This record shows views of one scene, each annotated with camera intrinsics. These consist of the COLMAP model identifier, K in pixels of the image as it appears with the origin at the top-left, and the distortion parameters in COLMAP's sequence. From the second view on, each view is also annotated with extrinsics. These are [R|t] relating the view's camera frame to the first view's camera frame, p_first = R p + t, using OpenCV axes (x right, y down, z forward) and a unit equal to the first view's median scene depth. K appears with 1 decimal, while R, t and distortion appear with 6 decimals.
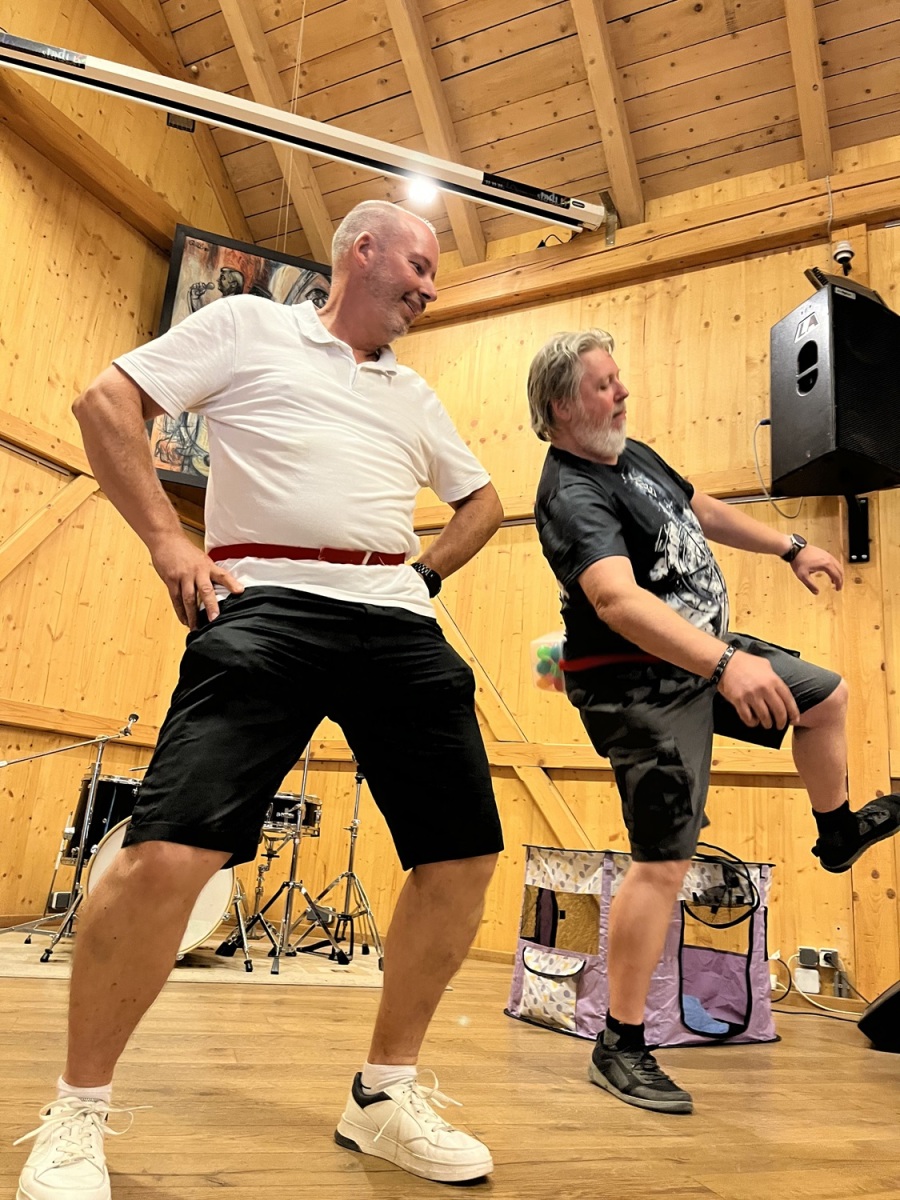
lens RADIAL K [[906.5, 0, 432.0], [0, 906.5, 606.2], [0, 0, 1]] dist [0.076027, -0.113203]
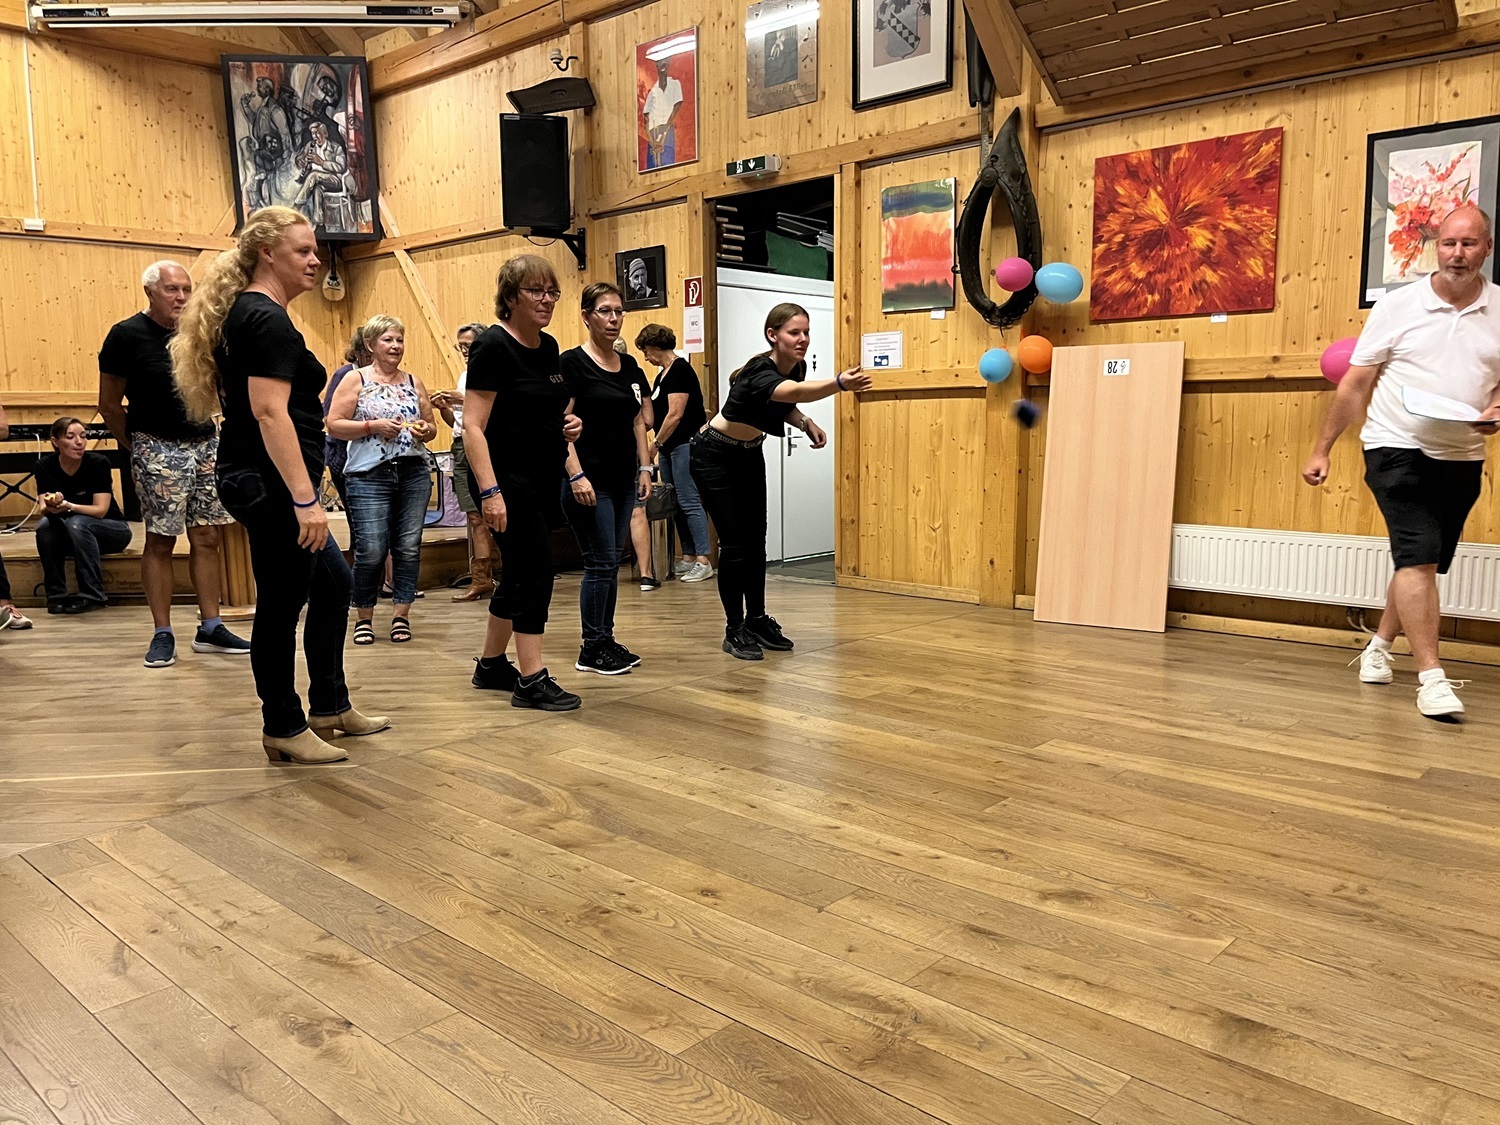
lens RADIAL K [[1136.9, 0, 762.0], [0, 1136.9, 572.7], [0, 0, 1]] dist [0.066657, -0.094472]
pose [[0.965265, -0.055331, -0.255347, 1.089788], [0.147460, 0.922156, 0.357610, -0.200817], [0.215683, -0.382842, 0.898284, -0.871184]]
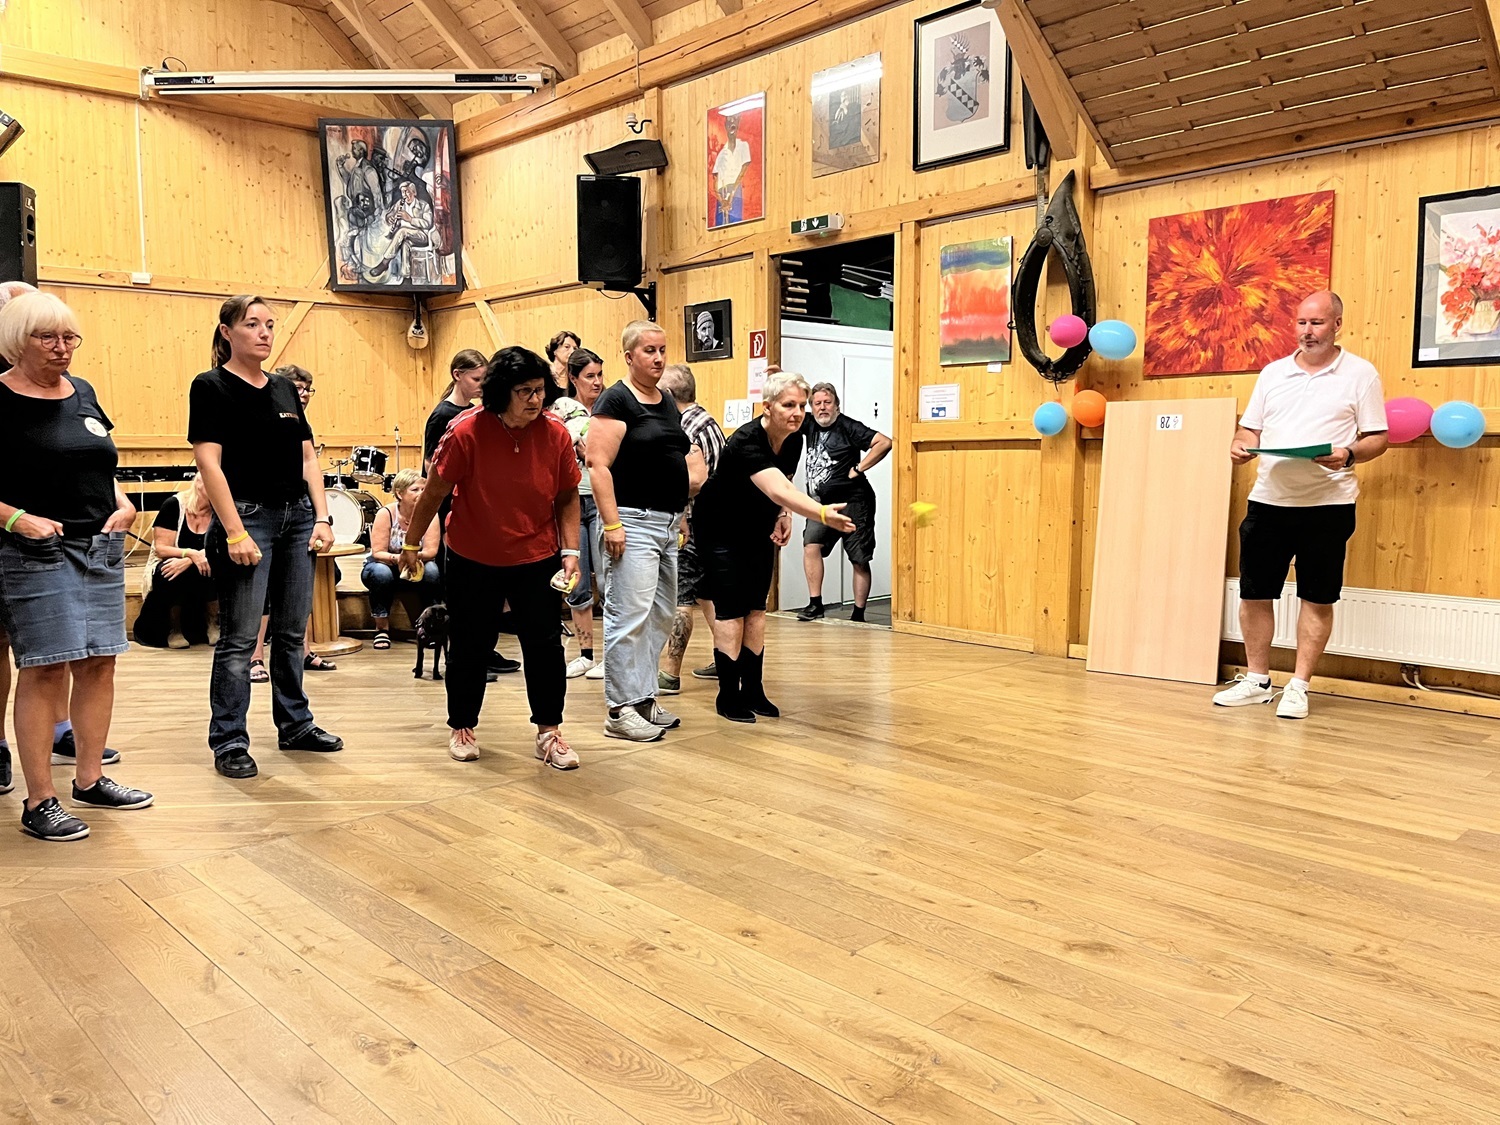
lens RADIAL K [[1133.1, 0, 760.8], [0, 1133.1, 567.9], [0, 0, 1]] dist [0.076027, -0.113203]
pose [[0.948593, -0.053007, -0.312028, 1.111477], [0.156090, 0.935992, 0.315523, -0.221263], [0.275331, -0.348007, 0.896150, -0.894528]]
